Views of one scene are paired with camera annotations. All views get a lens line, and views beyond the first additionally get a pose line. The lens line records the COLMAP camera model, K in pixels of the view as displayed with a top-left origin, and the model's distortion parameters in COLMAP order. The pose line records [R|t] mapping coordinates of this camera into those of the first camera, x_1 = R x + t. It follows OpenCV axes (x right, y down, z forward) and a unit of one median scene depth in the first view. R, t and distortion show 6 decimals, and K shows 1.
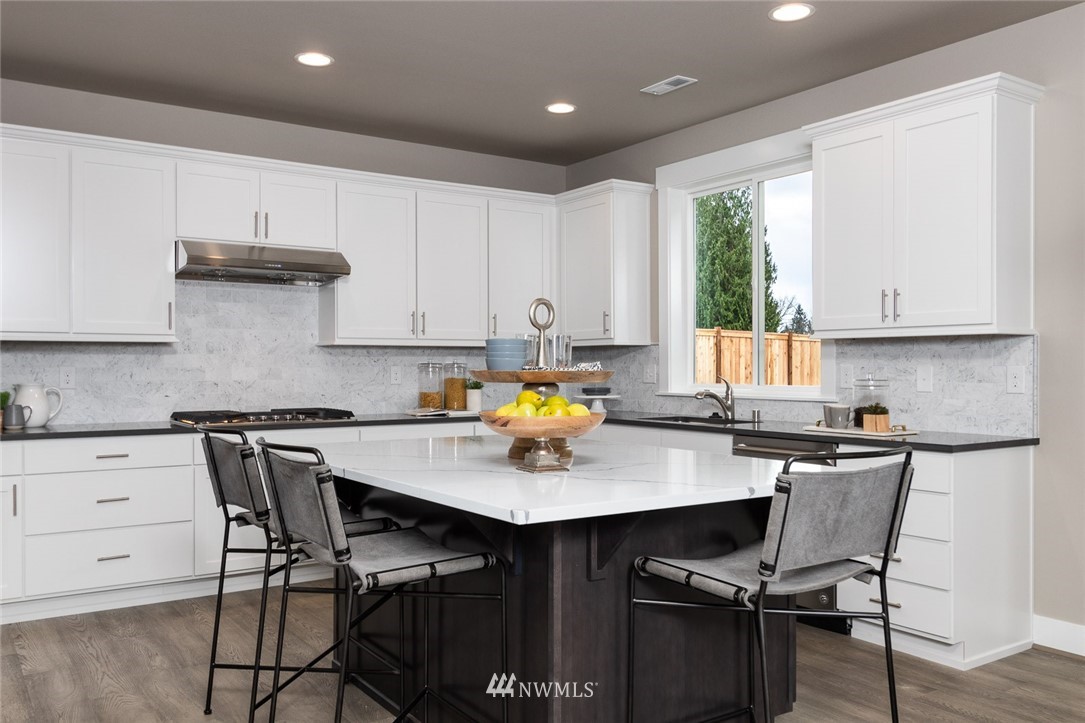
lens RADIAL K [[880.6, 0, 542.5], [0, 880.6, 361.5], [0, 0, 1]] dist [0.008517, -0.001411]
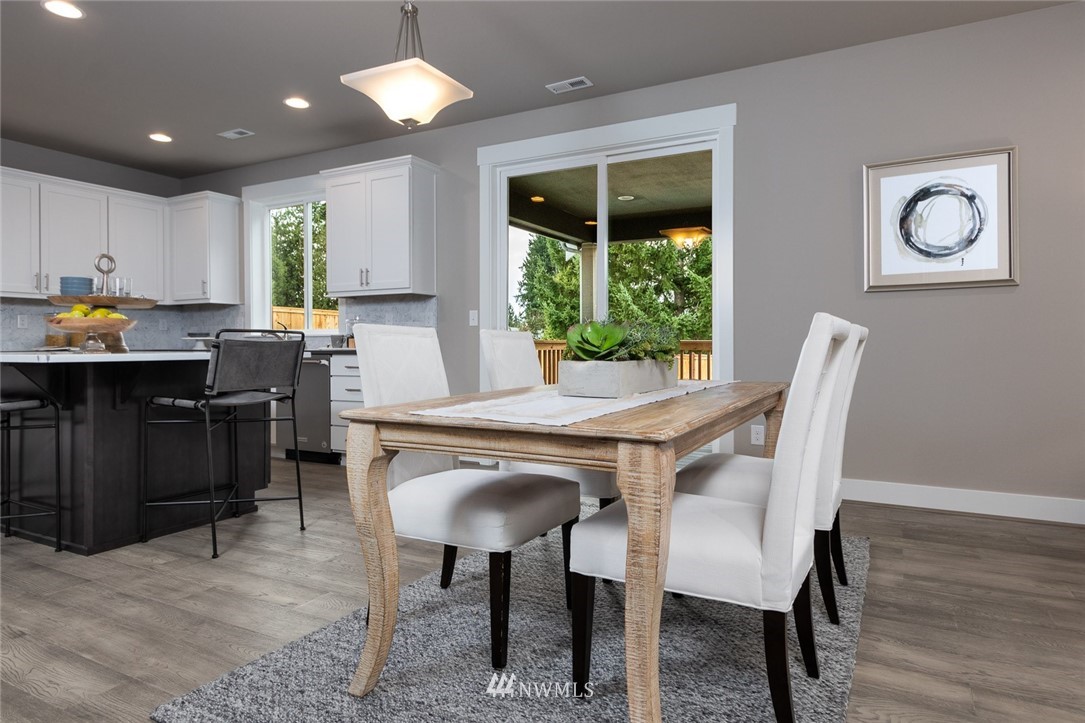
lens RADIAL K [[621.1, 0, 544.5], [0, 621.1, 337.4], [0, 0, 1]] dist [0.002446, 0.001083]
pose [[0.883184, 0.002492, 0.469020, 0.095900], [-0.001448, 0.999996, -0.002585, 0.045114], [-0.469025, 0.001604, 0.883184, -0.207574]]
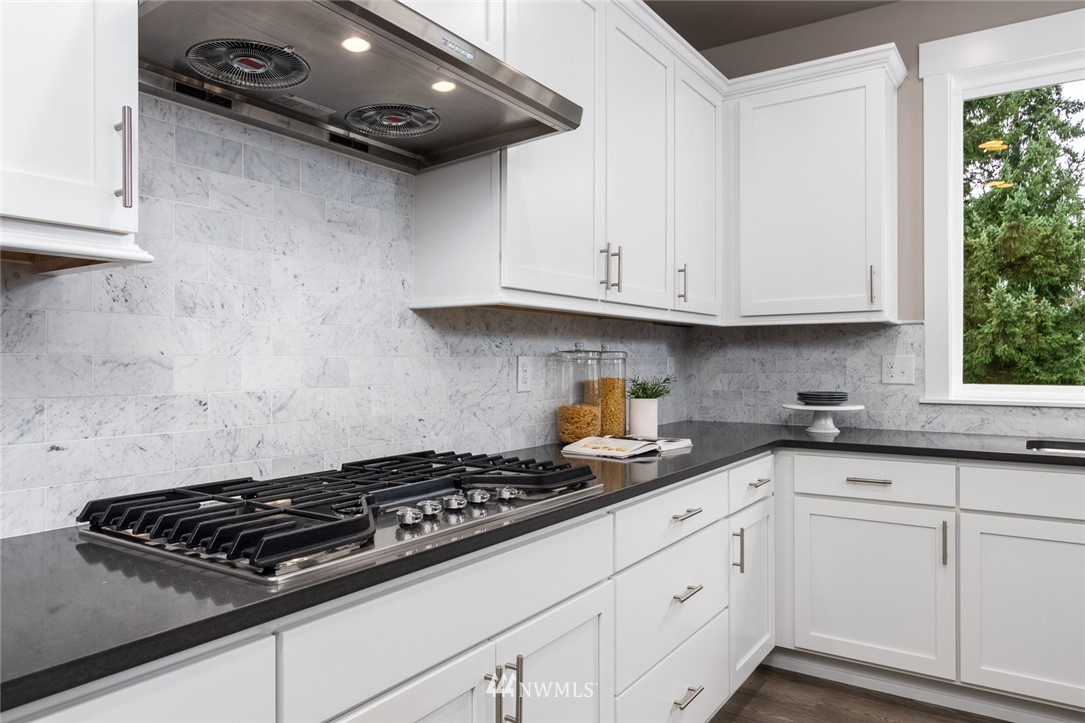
lens RADIAL K [[728.5, 0, 542.5], [0, 728.5, 361.5], [0, 0, 1]] dist [0.001142, -0.000173]
pose [[0.926654, 0.000653, 0.375914, -0.353128], [-0.002069, 0.999992, 0.003363, 0.007749], [-0.375909, -0.003894, 0.926648, 0.680266]]
